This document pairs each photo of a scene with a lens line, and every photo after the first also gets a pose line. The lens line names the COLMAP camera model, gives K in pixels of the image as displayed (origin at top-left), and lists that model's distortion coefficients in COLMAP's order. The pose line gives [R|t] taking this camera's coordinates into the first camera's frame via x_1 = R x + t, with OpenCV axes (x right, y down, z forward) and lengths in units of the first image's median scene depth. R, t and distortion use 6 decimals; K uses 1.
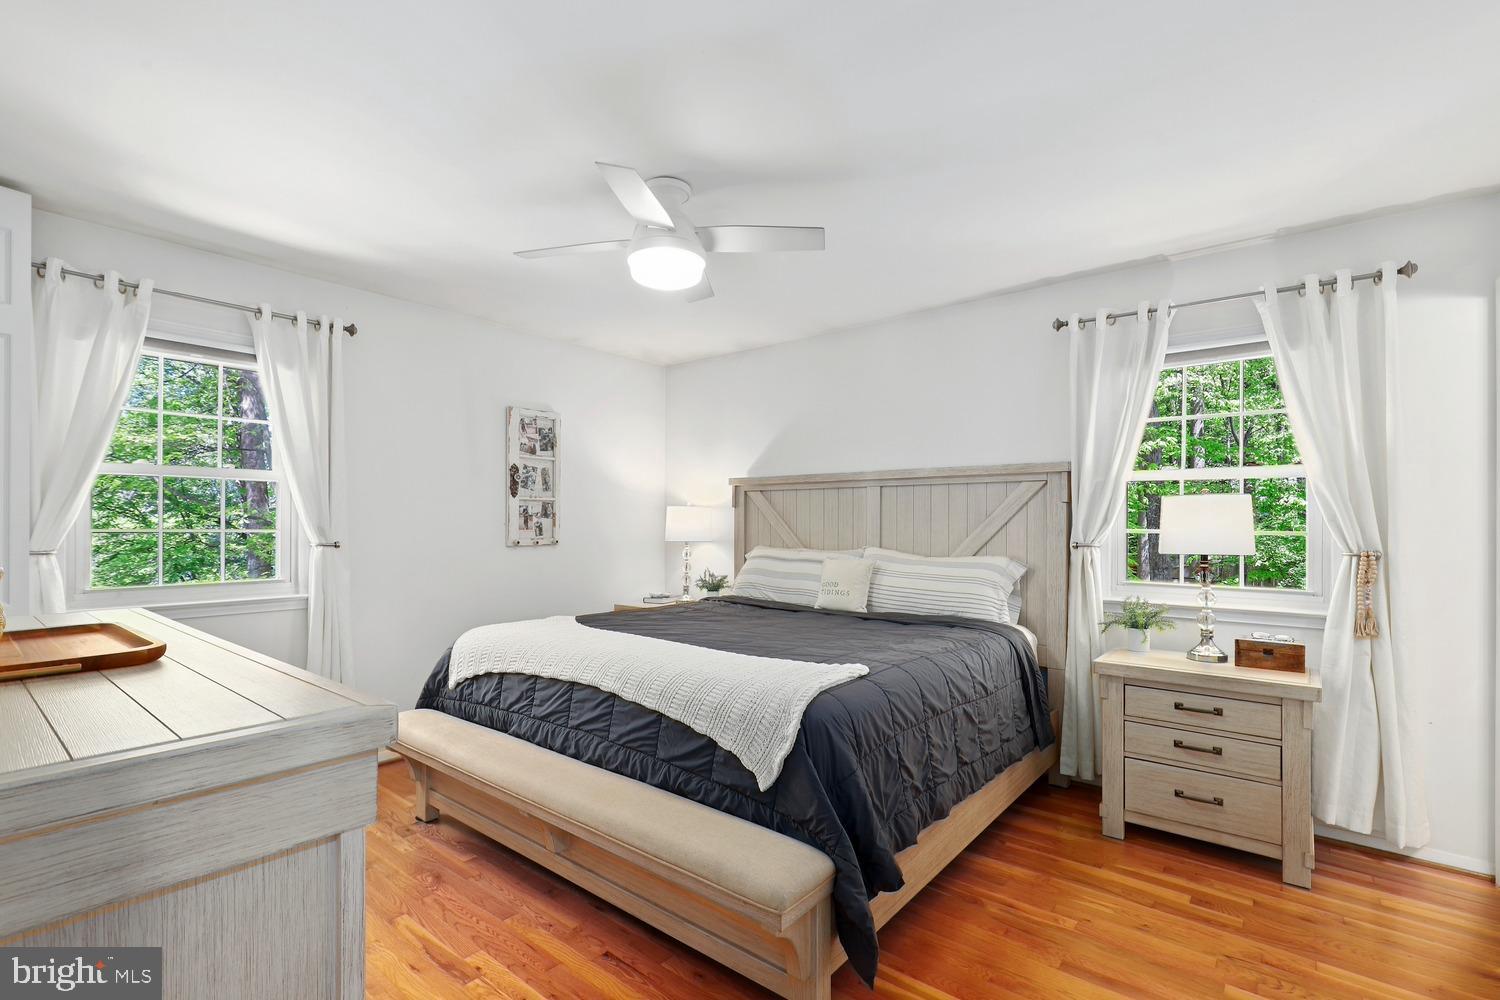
lens RADIAL K [[678.3, 0, 747.8], [0, 678.3, 521.3], [0, 0, 1]] dist [0.001616, -0.000003]
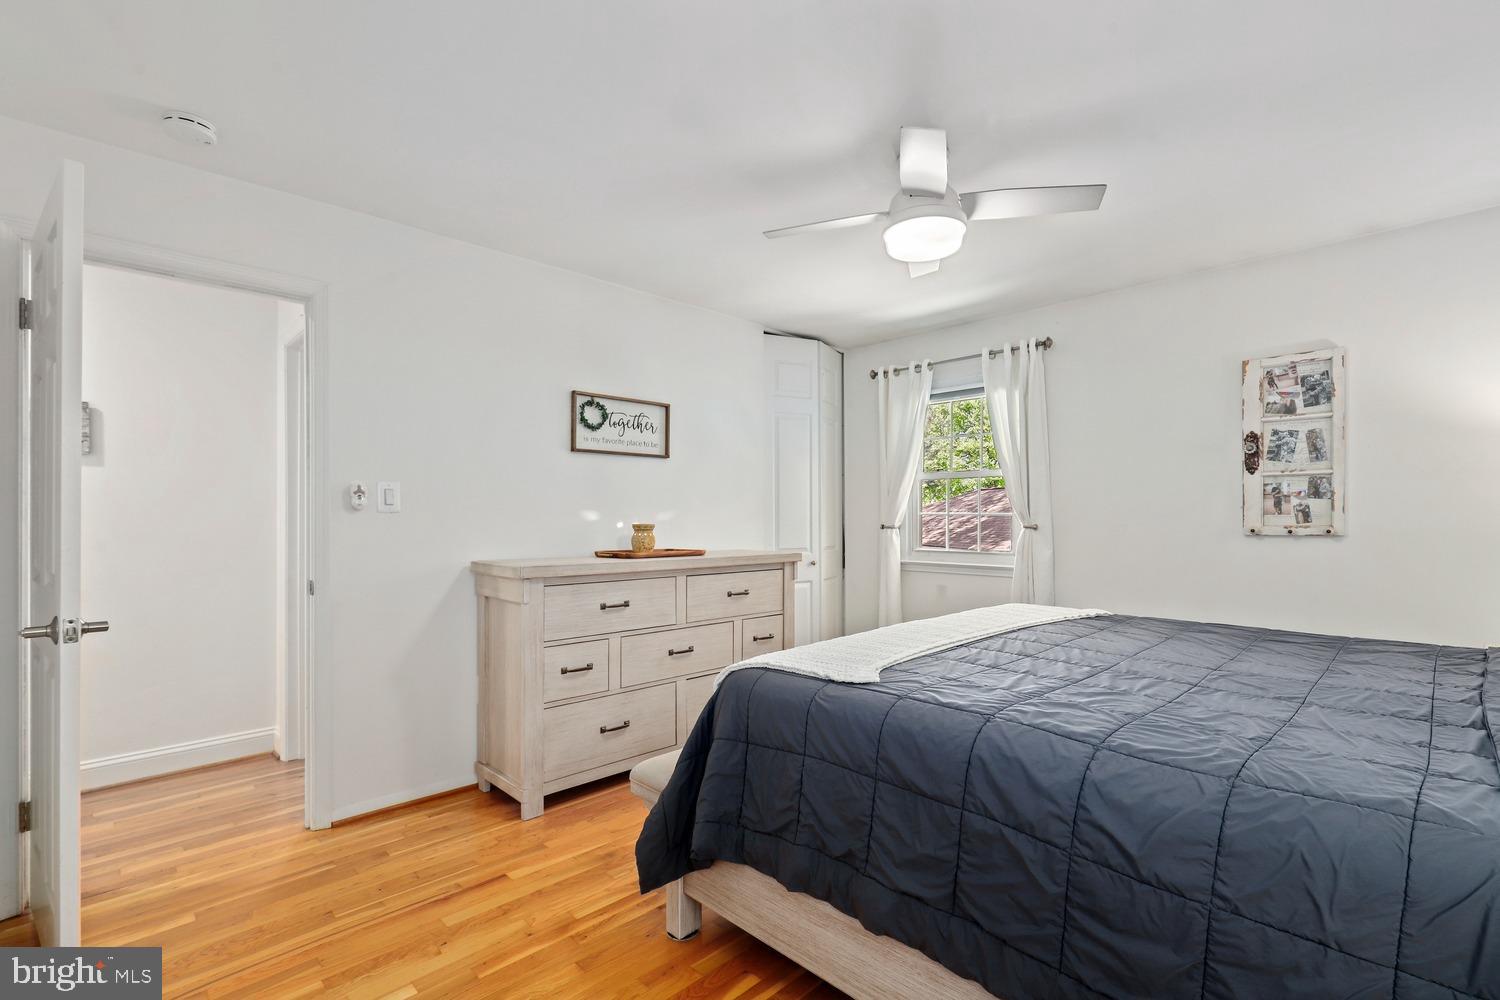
lens RADIAL K [[678.3, 0, 747.8], [0, 678.3, 521.3], [0, 0, 1]] dist [0.001616, -0.000003]
pose [[-0.110167, 0.003773, -0.993906, 0.494838], [0.007166, 0.999970, 0.003002, 0.013248], [0.993887, -0.006791, -0.110190, 0.486753]]
